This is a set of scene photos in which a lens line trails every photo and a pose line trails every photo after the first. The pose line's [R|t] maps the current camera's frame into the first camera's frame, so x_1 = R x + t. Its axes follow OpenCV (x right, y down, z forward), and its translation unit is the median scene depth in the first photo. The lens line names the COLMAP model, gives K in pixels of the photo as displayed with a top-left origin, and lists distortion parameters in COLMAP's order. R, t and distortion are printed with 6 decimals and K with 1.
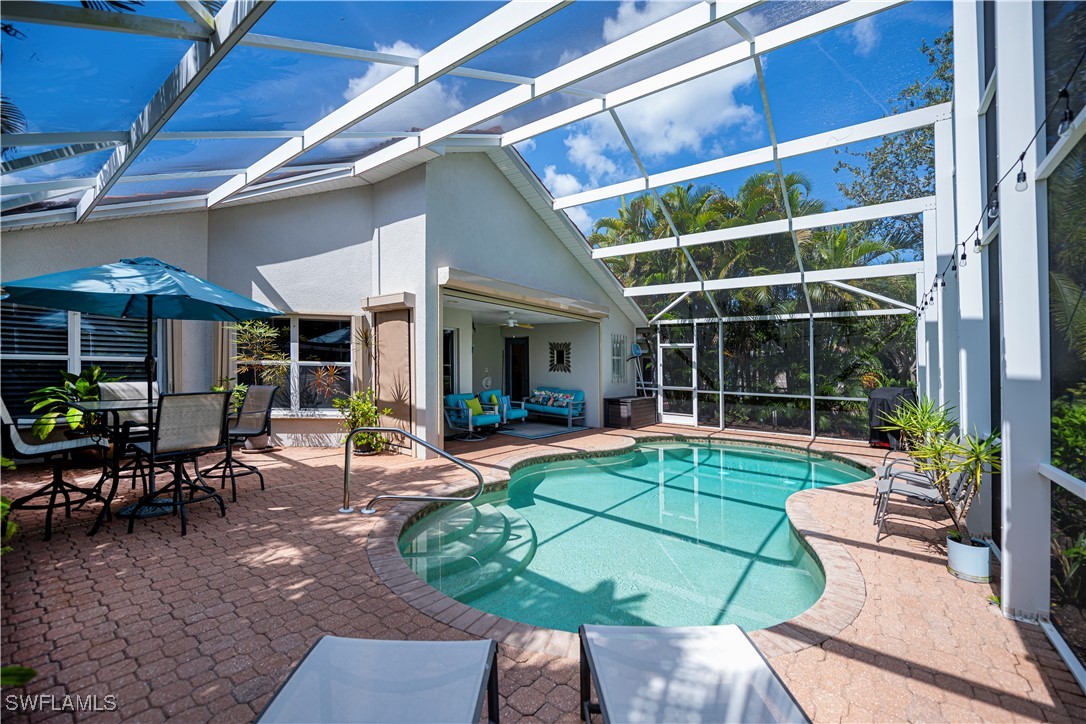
lens RADIAL K [[439.5, 0, 543.0], [0, 439.5, 362.0], [0, 0, 1]] dist [0.025362, -0.000046]
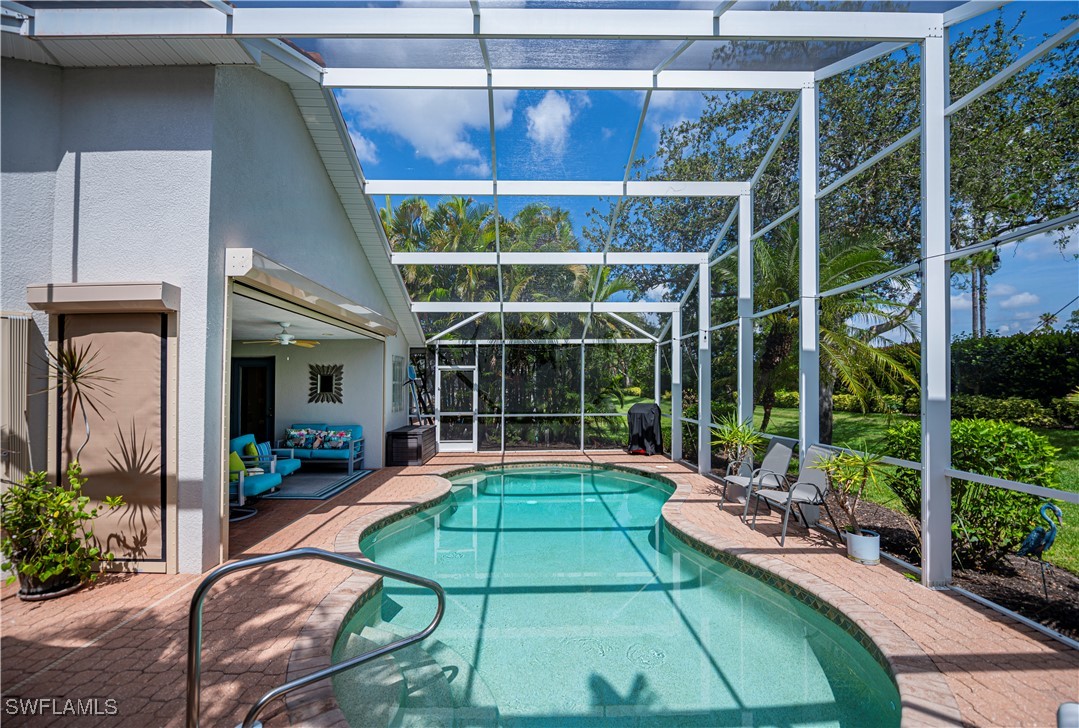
lens RADIAL K [[455.1, 0, 542.2], [0, 455.1, 376.0], [0, 0, 1]] dist [-0.000825, -0.000045]
pose [[0.806149, -0.014820, 0.591527, -0.144775], [0.021738, 0.999753, -0.004577, -0.014535], [-0.591313, 0.016549, 0.806272, 0.139812]]
